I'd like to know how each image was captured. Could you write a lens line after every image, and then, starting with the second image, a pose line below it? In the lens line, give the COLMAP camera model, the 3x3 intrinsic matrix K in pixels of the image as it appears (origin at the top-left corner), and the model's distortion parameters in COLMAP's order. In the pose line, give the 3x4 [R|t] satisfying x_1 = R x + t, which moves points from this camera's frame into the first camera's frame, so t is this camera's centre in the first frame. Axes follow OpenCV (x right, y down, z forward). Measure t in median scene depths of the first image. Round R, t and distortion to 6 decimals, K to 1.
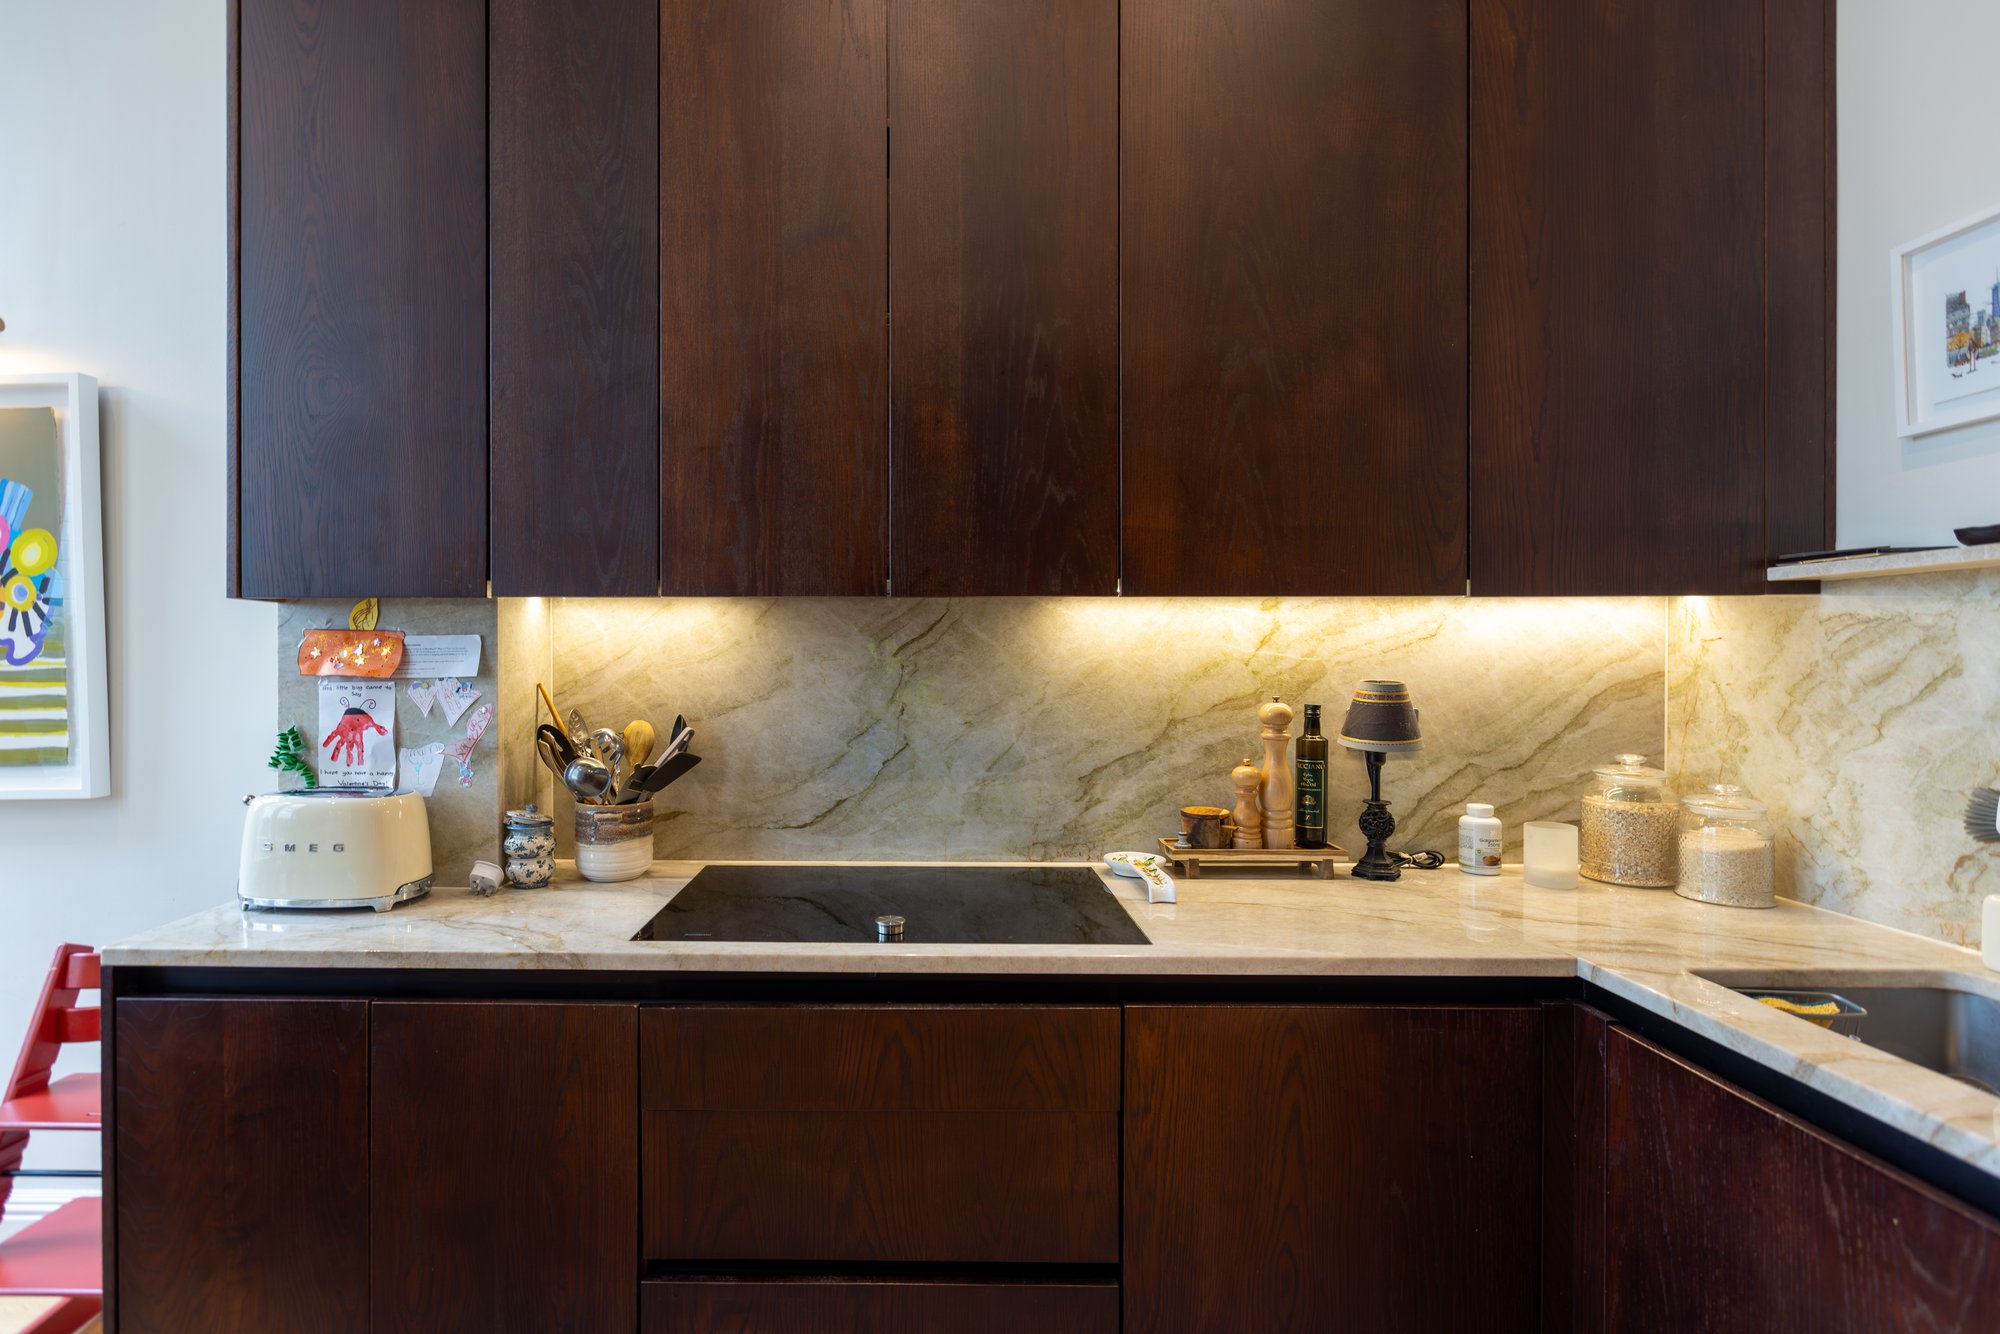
lens RADIAL K [[921.1, 0, 1000.3], [0, 921.1, 660.7], [0, 0, 1]] dist [-0.000768, 0.000086]
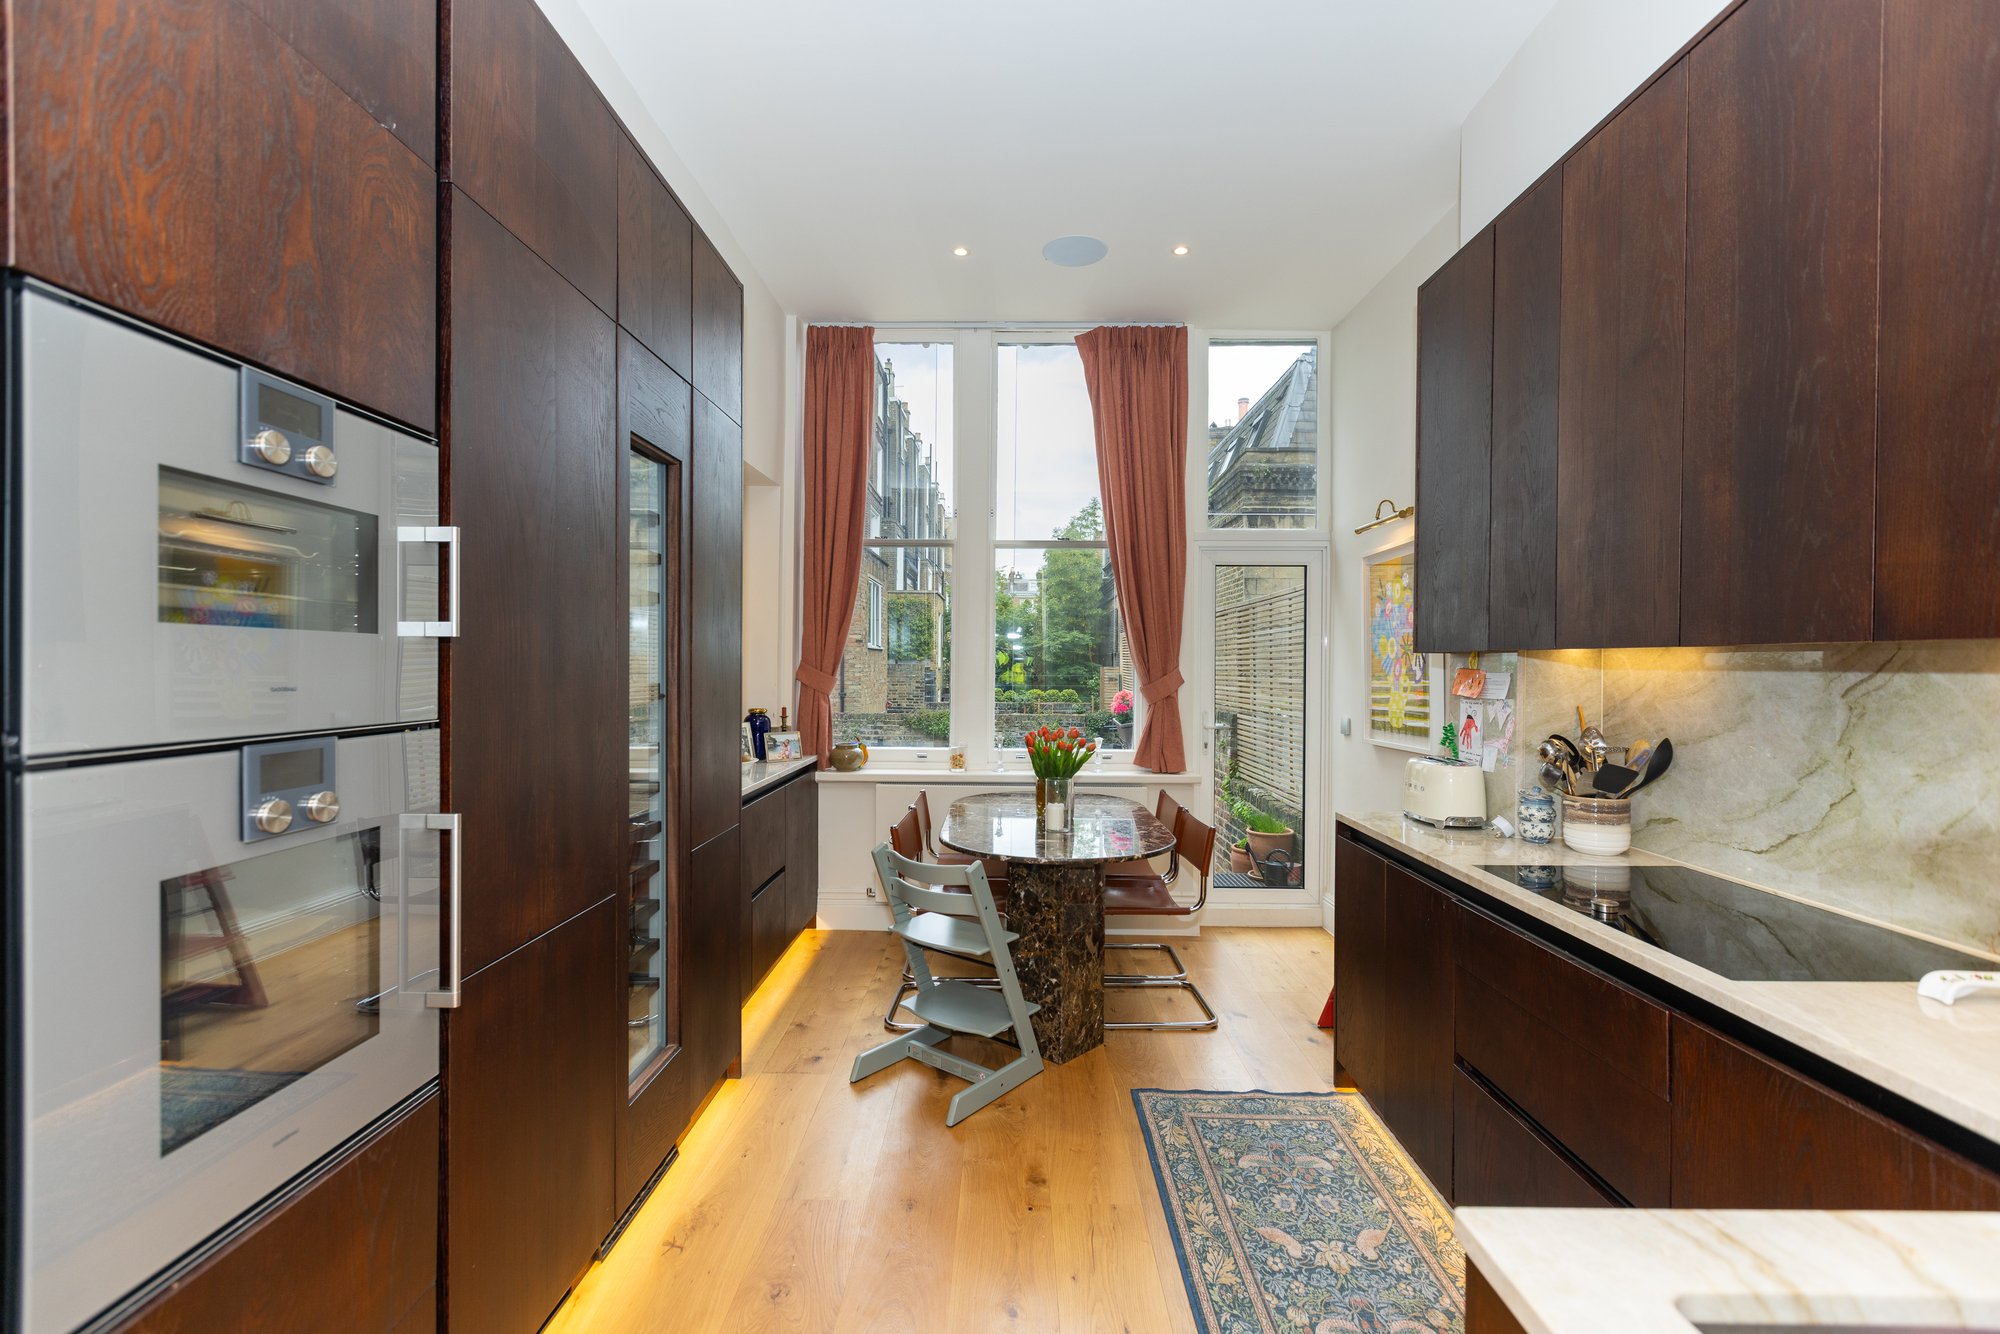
lens RADIAL K [[921.1, 0, 1000.3], [0, 921.1, 660.7], [0, 0, 1]] dist [-0.000768, 0.000086]
pose [[0.003450, 0.000400, -0.999994, 0.854900], [-0.008865, 0.999961, 0.000369, -0.036009], [0.999955, 0.008864, 0.003453, 0.108706]]
